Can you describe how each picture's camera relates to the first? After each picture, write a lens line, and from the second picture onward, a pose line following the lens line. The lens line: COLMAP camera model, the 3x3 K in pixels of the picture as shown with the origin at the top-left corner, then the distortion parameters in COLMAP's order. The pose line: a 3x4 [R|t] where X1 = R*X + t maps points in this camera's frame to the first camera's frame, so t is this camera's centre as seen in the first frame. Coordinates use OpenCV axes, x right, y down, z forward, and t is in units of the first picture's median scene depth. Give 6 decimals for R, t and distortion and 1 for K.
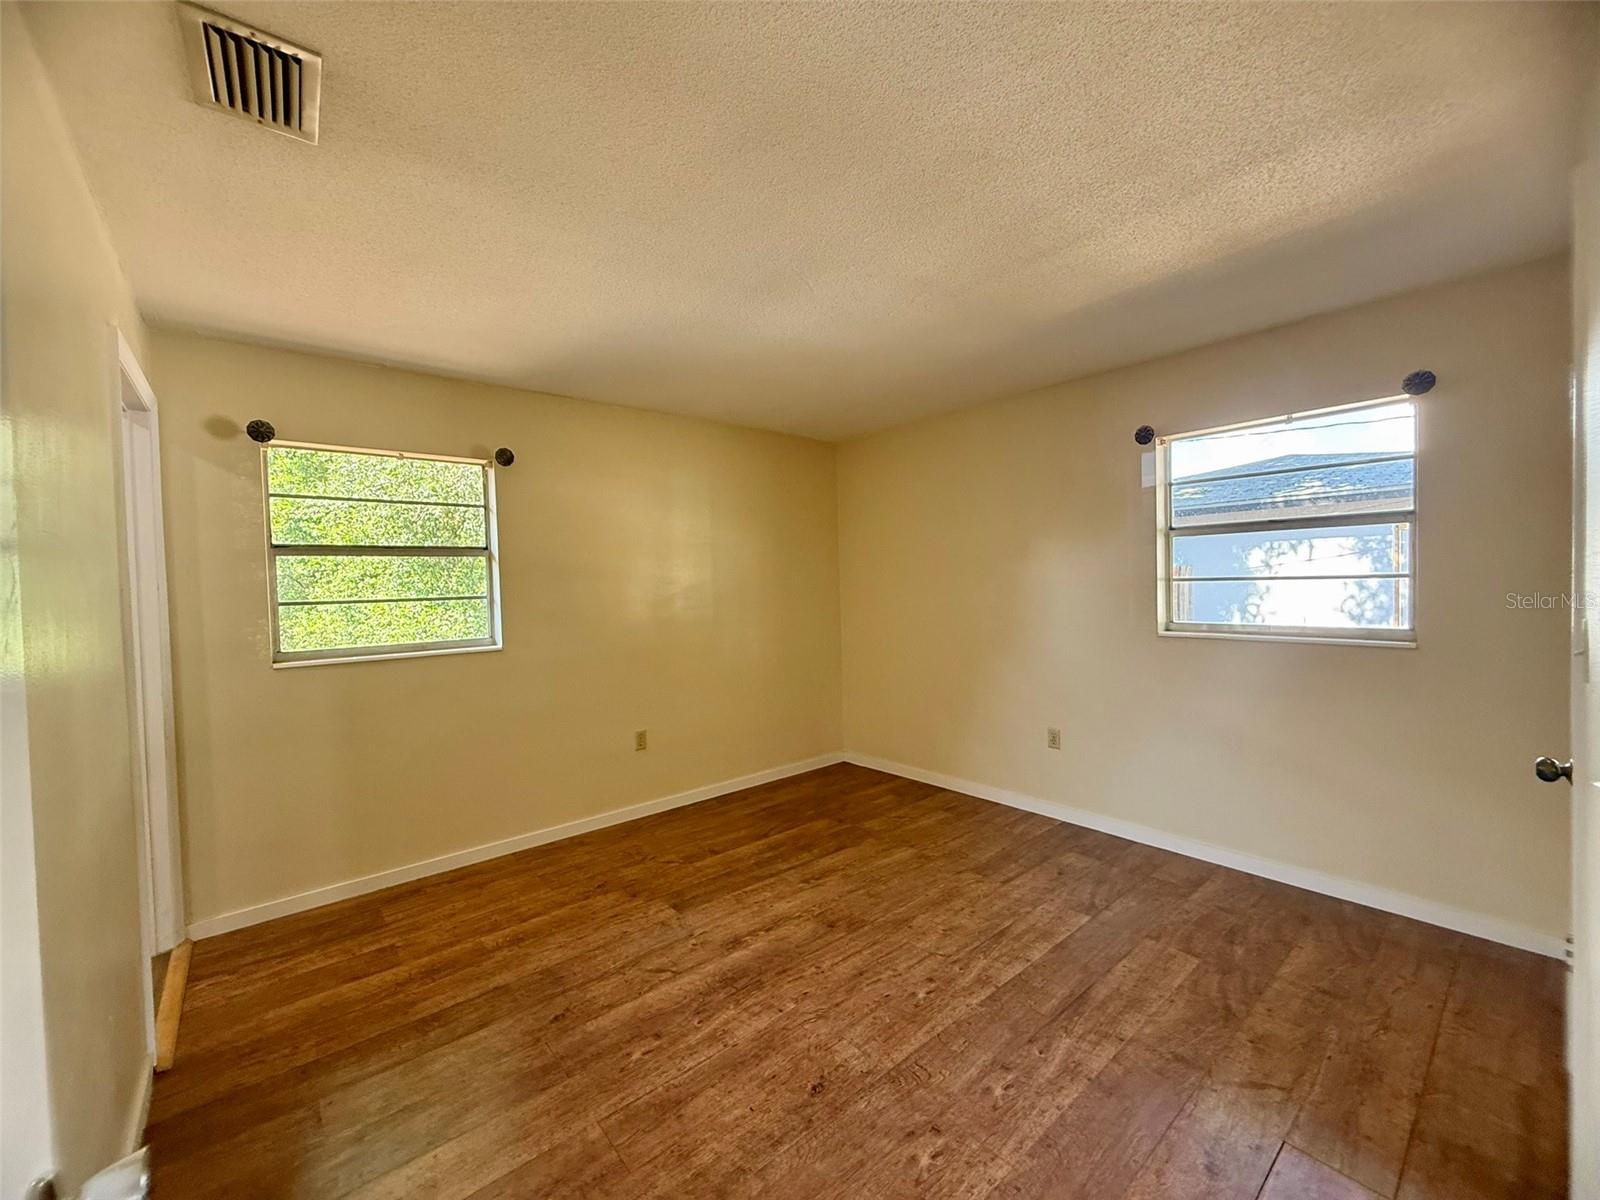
lens RADIAL K [[637.9, 0, 795.6], [0, 637.9, 600.0], [0, 0, 1]] dist [-0.000260, -0.000076]
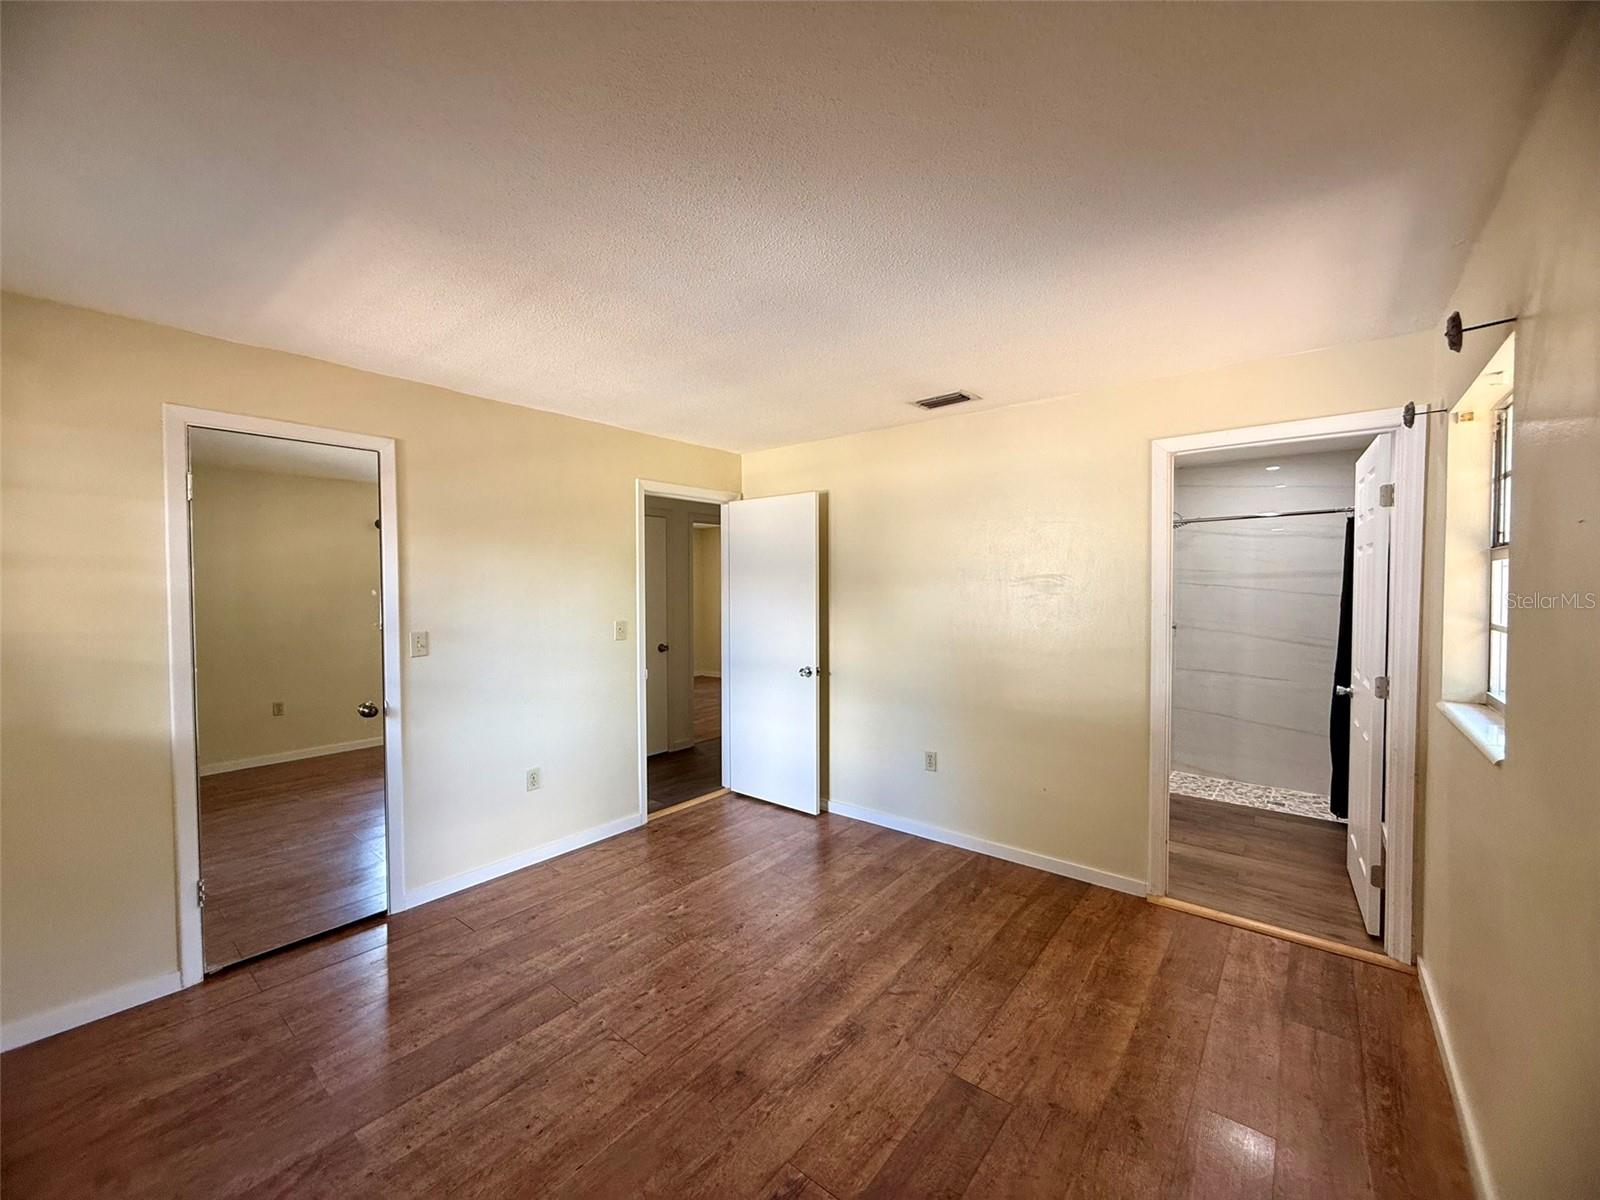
lens RADIAL K [[637.9, 0, 795.6], [0, 637.9, 600.0], [0, 0, 1]] dist [-0.000260, -0.000076]
pose [[-0.981635, 0.032590, -0.187965, 0.117337], [0.022523, 0.998208, 0.055448, -0.093948], [0.189435, 0.050196, -0.980609, 1.763306]]
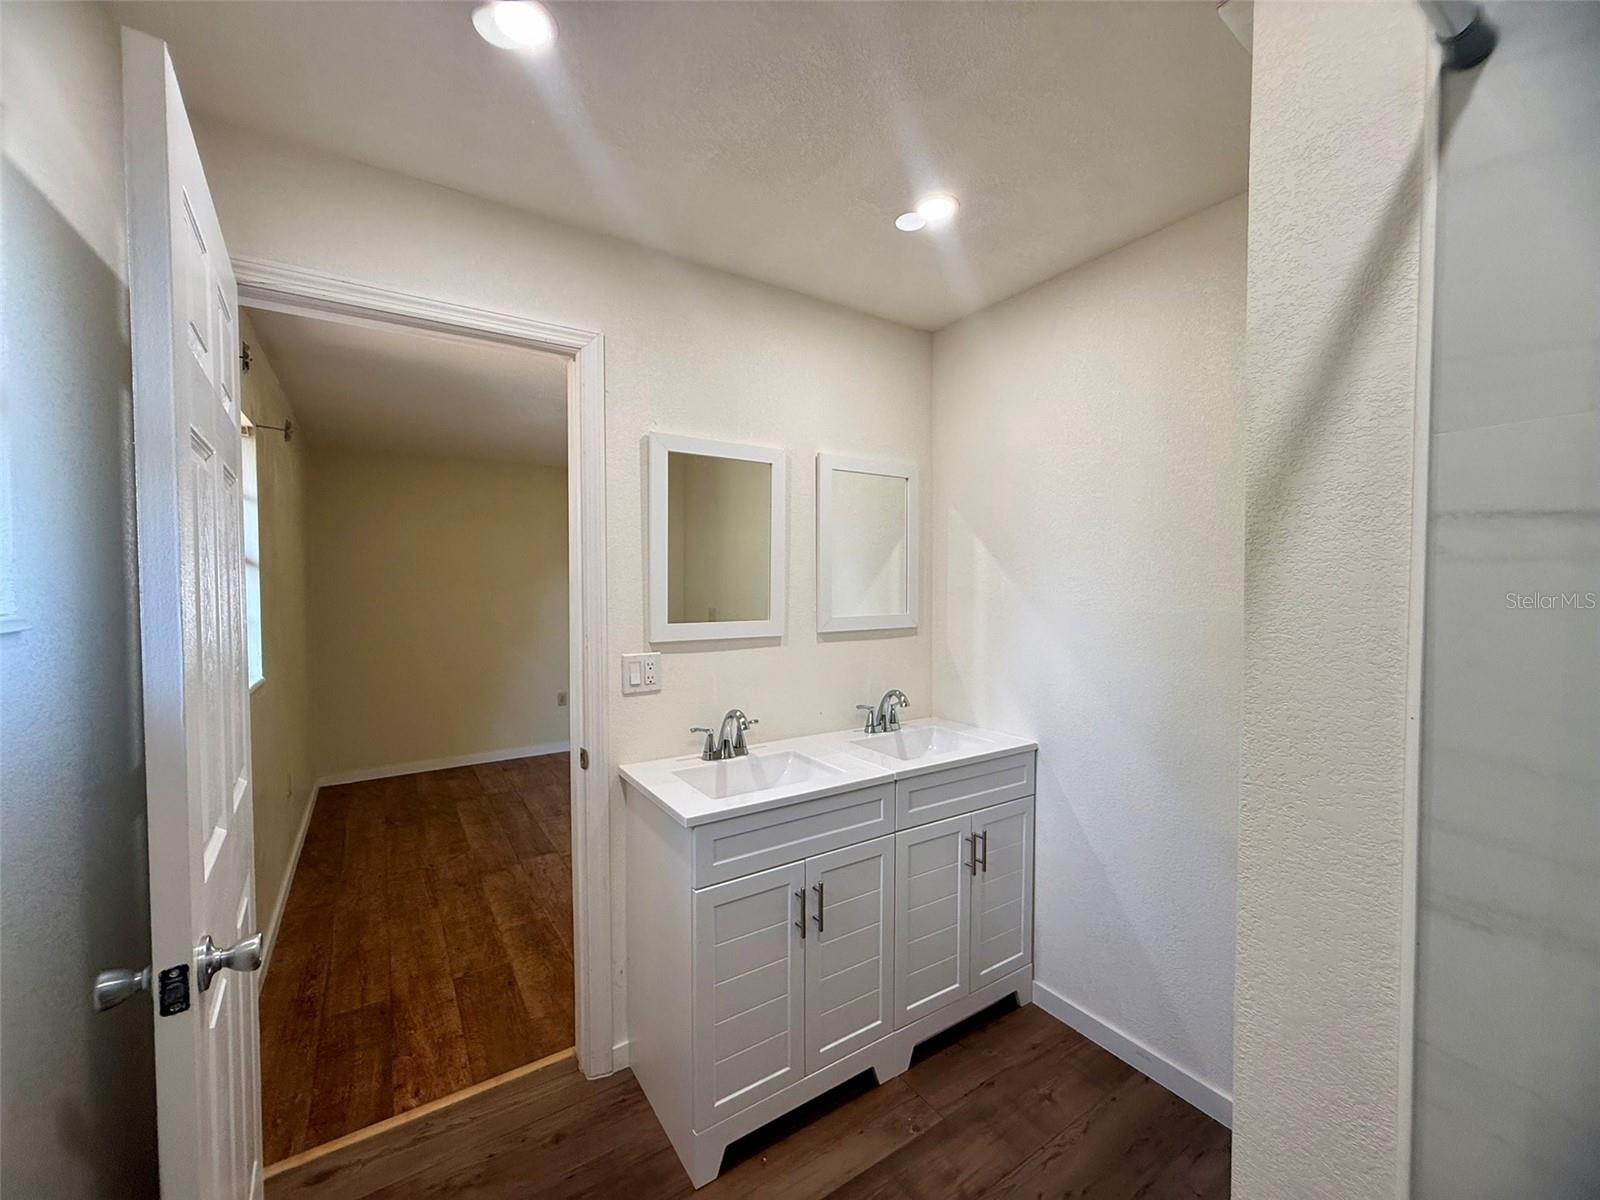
lens RADIAL K [[637.9, 0, 795.6], [0, 637.9, 600.0], [0, 0, 1]] dist [-0.000260, -0.000076]
pose [[0.116681, 0.001405, 0.993168, -1.504981], [0.022817, 0.999731, -0.004095, -0.000132], [-0.992907, 0.023139, 0.116617, 0.383931]]
